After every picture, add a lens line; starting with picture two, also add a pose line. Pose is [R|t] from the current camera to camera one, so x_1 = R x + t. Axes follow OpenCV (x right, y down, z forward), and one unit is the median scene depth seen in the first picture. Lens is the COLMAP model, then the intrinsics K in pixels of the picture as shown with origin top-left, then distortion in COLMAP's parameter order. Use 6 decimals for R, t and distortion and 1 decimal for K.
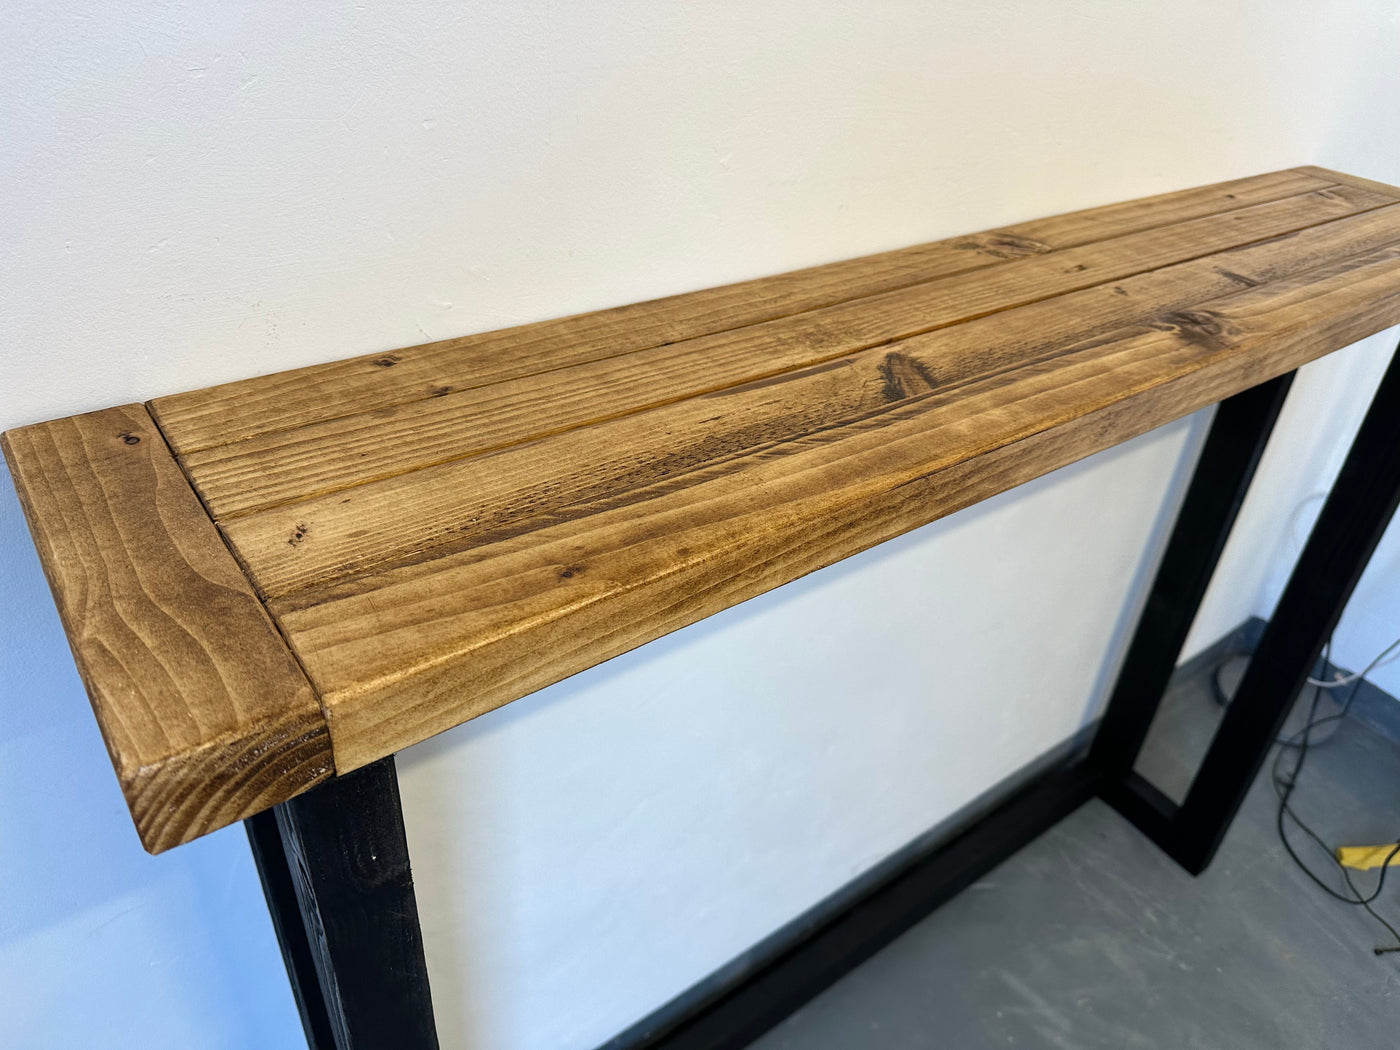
lens RADIAL K [[1021.4, 0, 700.0], [0, 1021.4, 525.0], [0, 0, 1]] dist [0.126309, -0.207916]
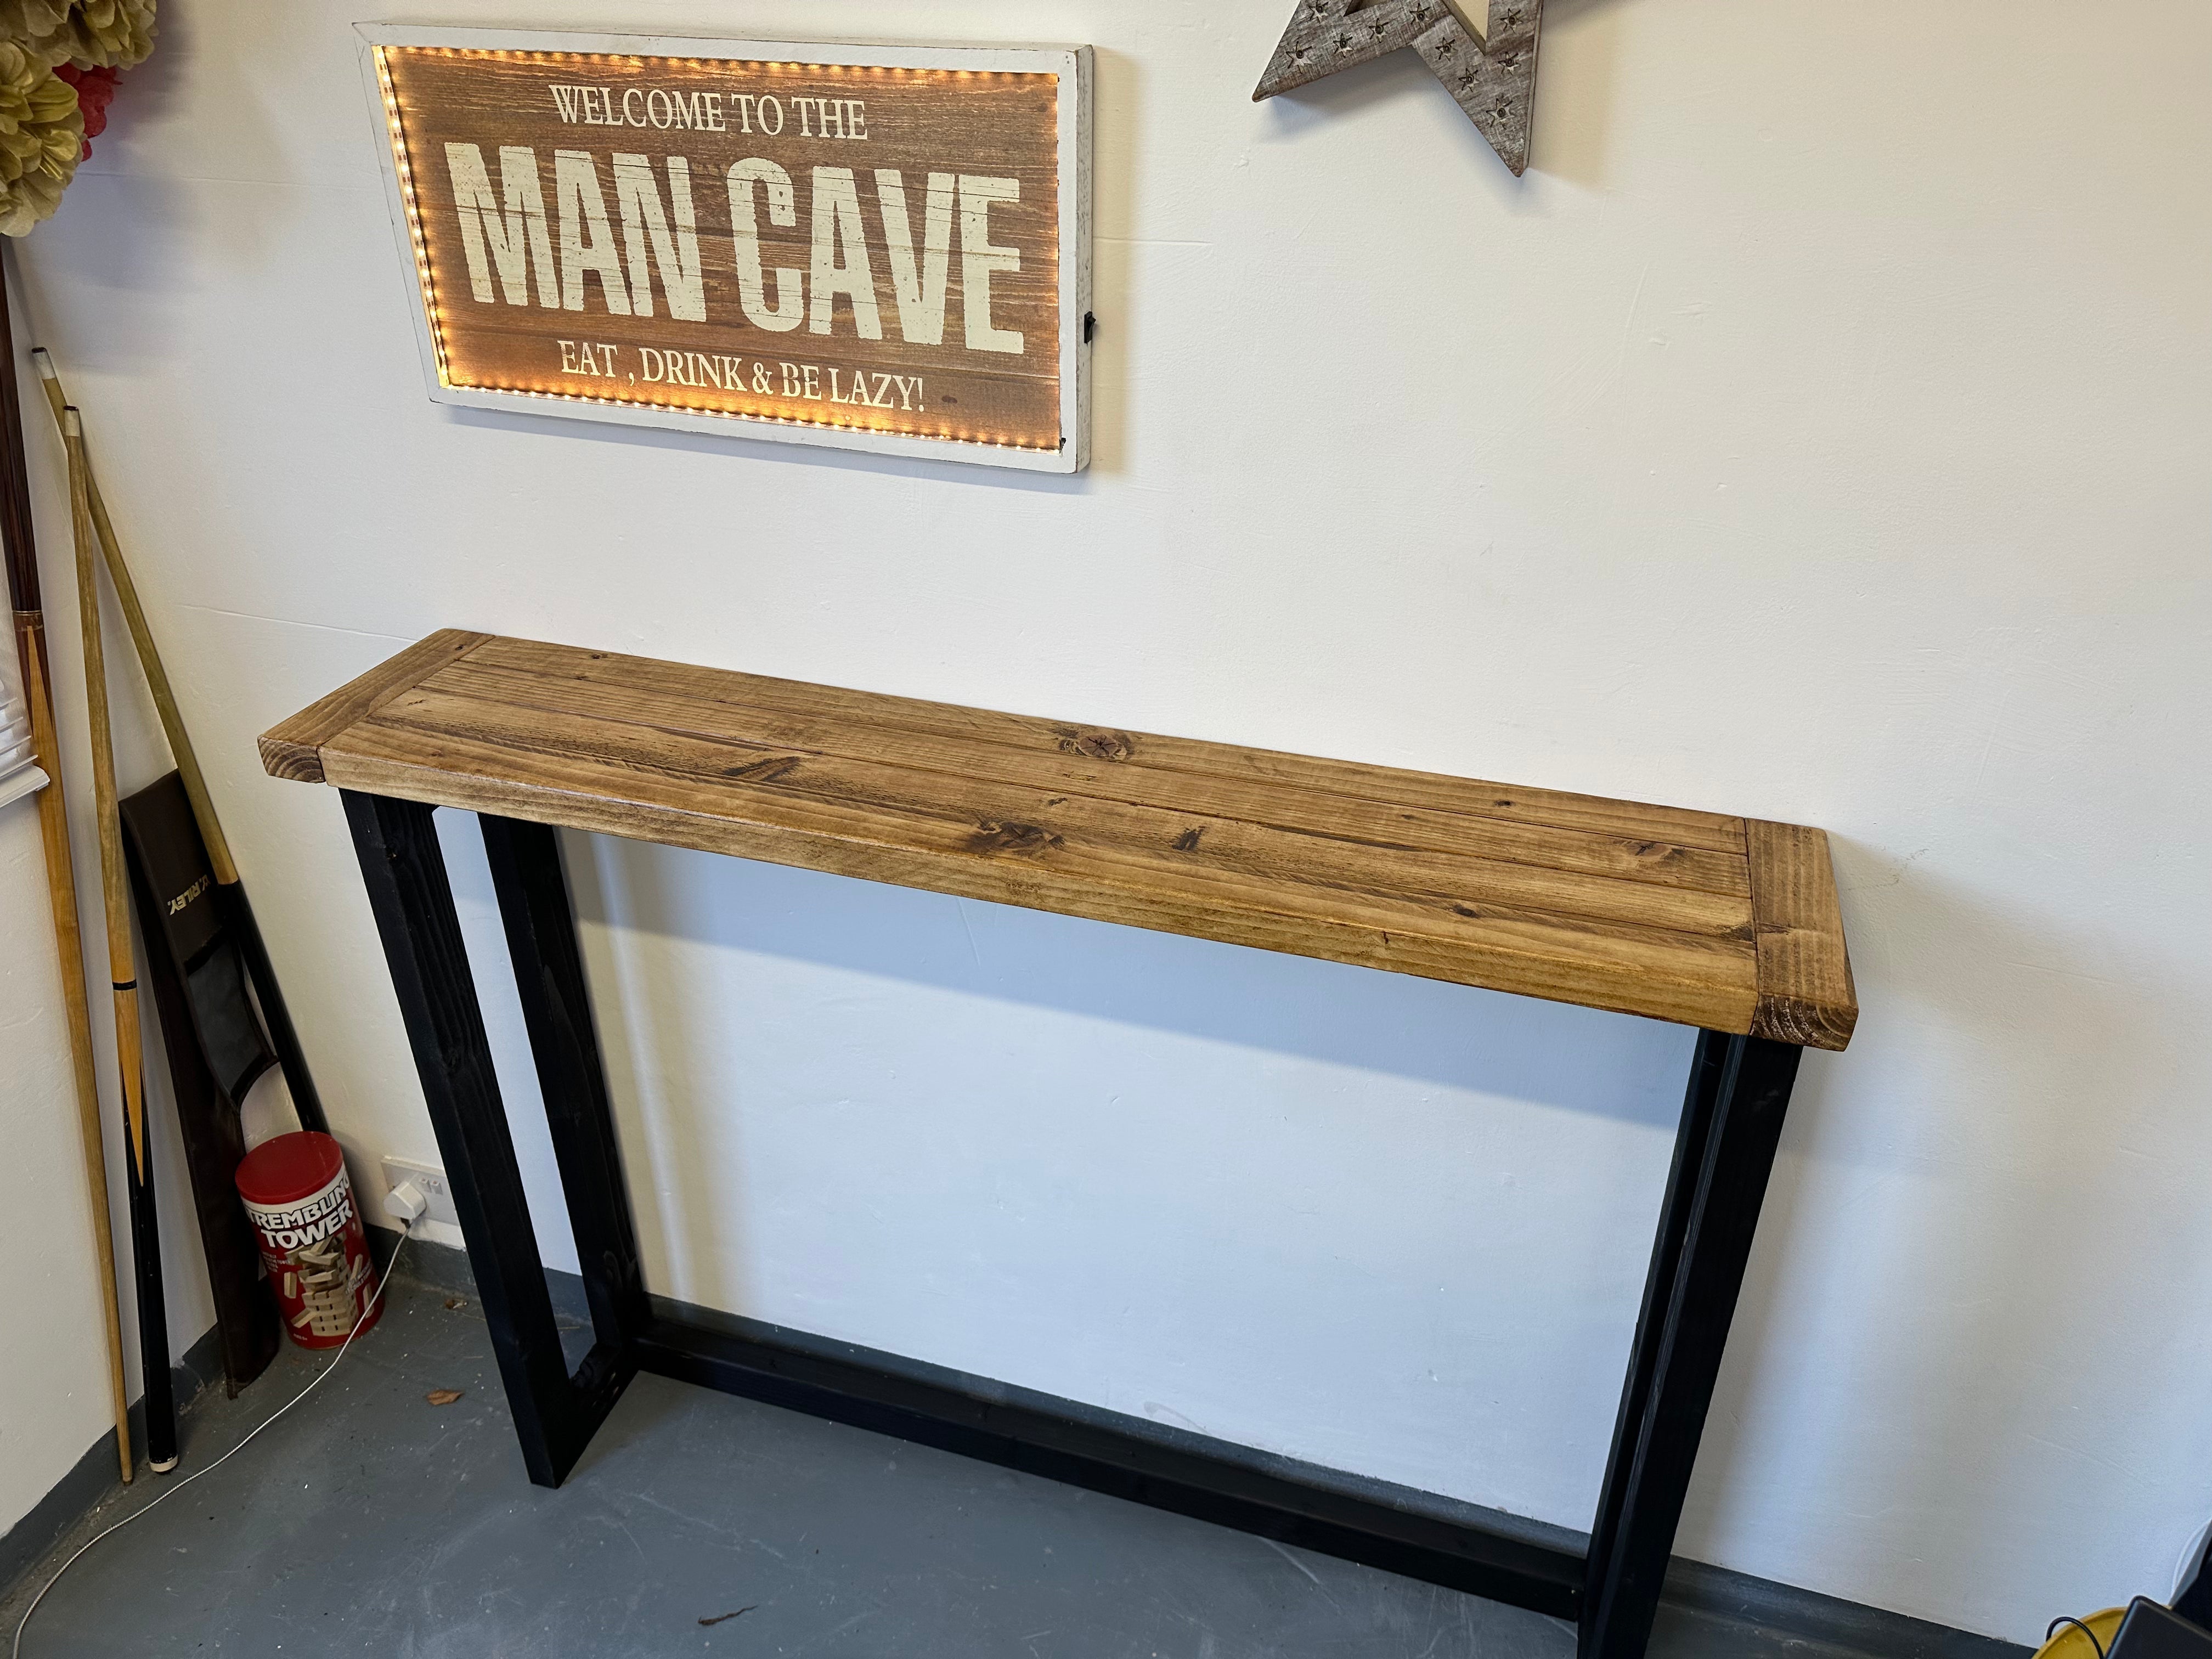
lens RADIAL K [[1622.1, 0, 1095.0], [0, 1622.1, 835.5], [0, 0, 1]] dist [0.144577, -0.229663]
pose [[0.579599, 0.355947, -0.733053, 2.761181], [-0.417732, 0.902156, 0.107772, -0.633588], [0.699689, 0.243755, 0.671579, -0.246723]]
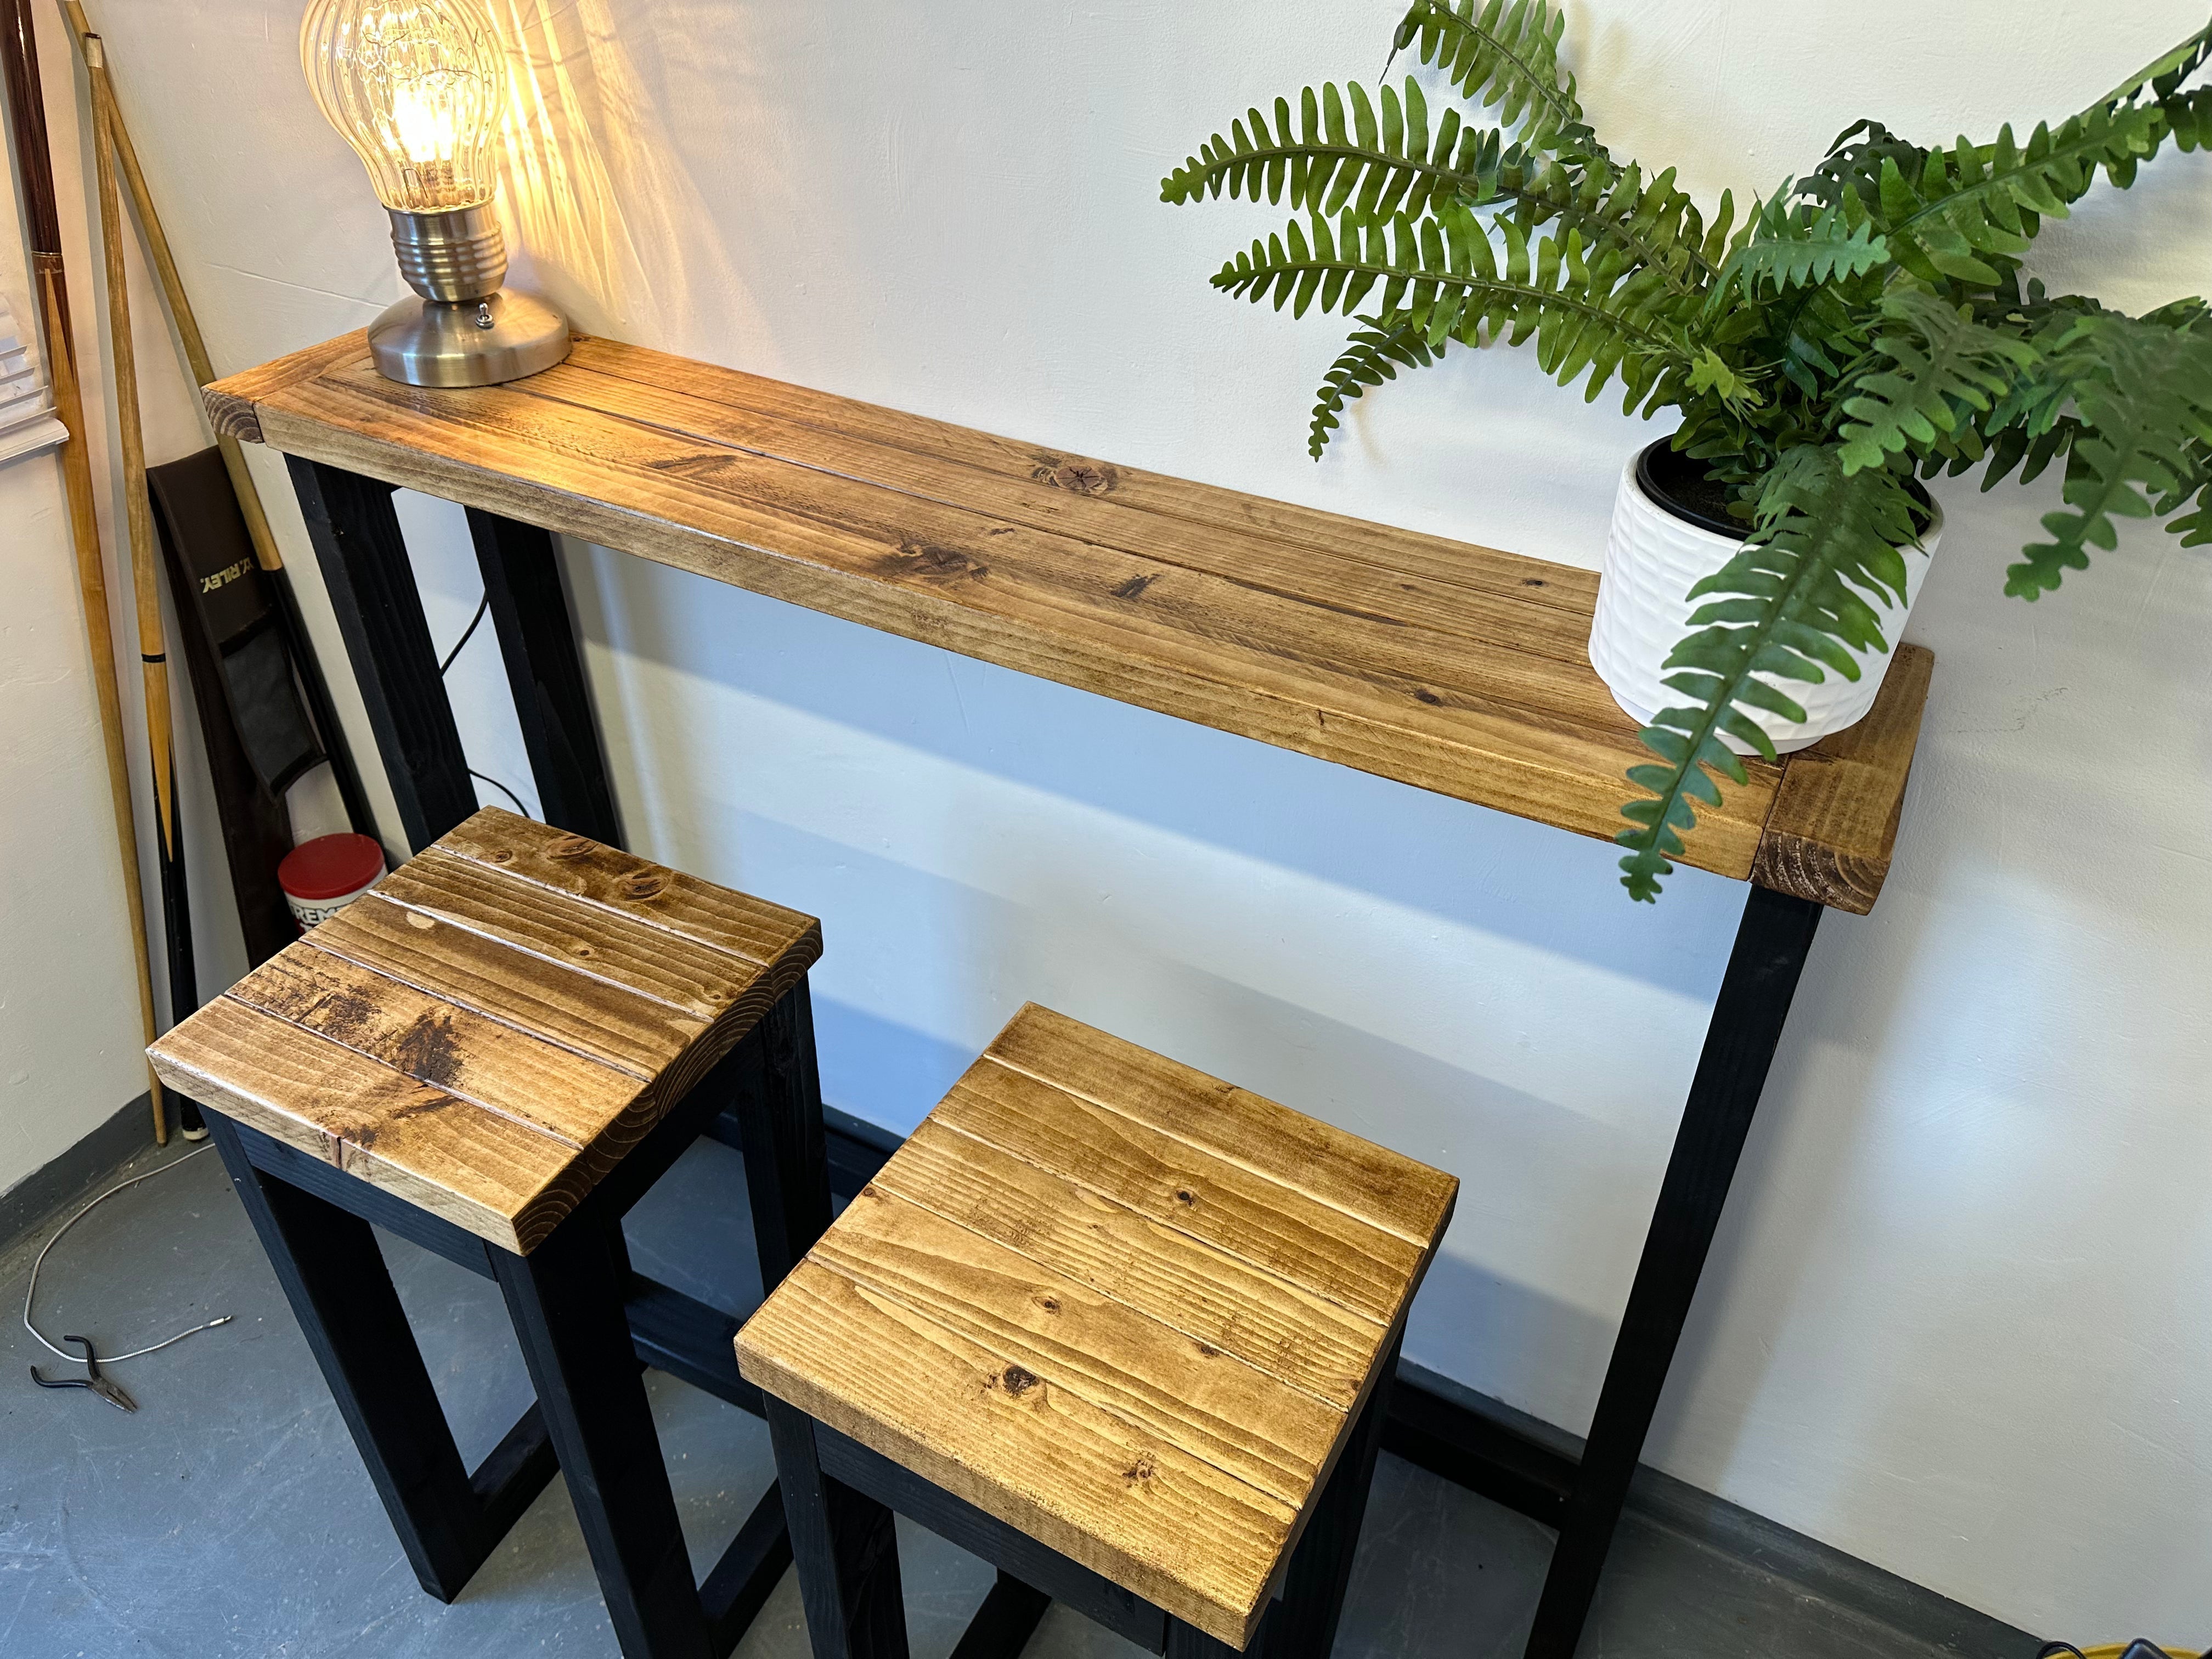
lens RADIAL K [[1613.3, 0, 1104.8], [0, 1613.3, 860.6], [0, 0, 1]] dist [0.131103, -0.230728]
pose [[0.410388, 0.497532, -0.764228, 2.781927], [-0.487160, 0.828057, 0.277483, -0.693286], [0.770881, 0.258426, 0.582202, 0.426963]]
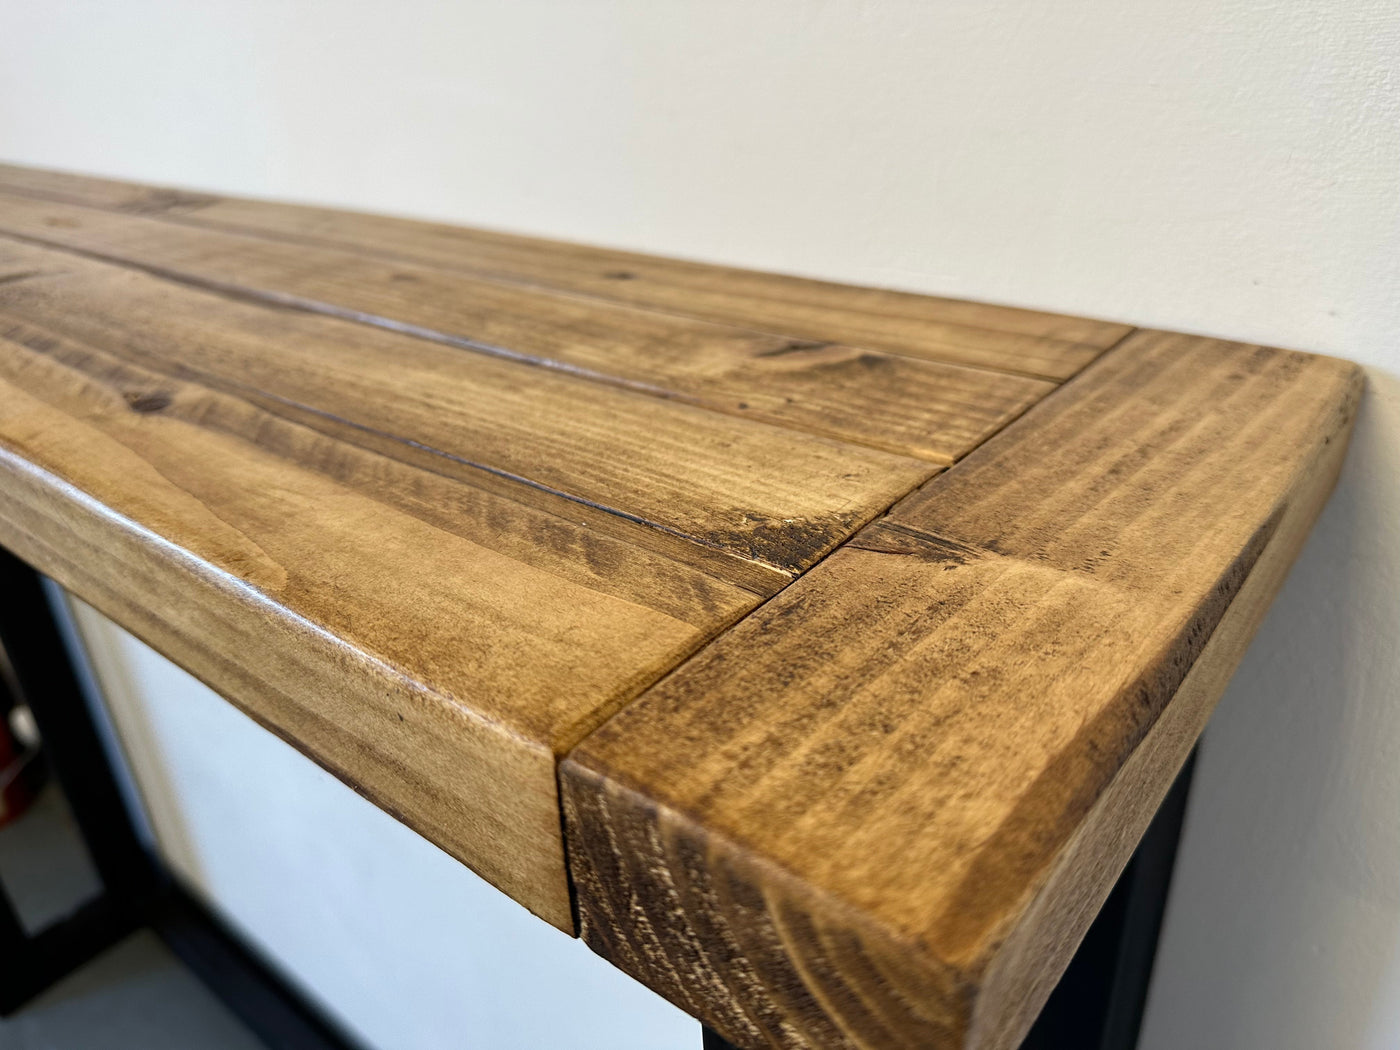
lens RADIAL K [[1026.2, 0, 700.0], [0, 1026.2, 525.0], [0, 0, 1]] dist [0.057259, -0.088435]
pose [[0.226174, 0.366104, -0.902670, 1.923411], [-0.483589, 0.846621, 0.222203, -0.721590], [0.845569, 0.386264, 0.368527, 1.954141]]
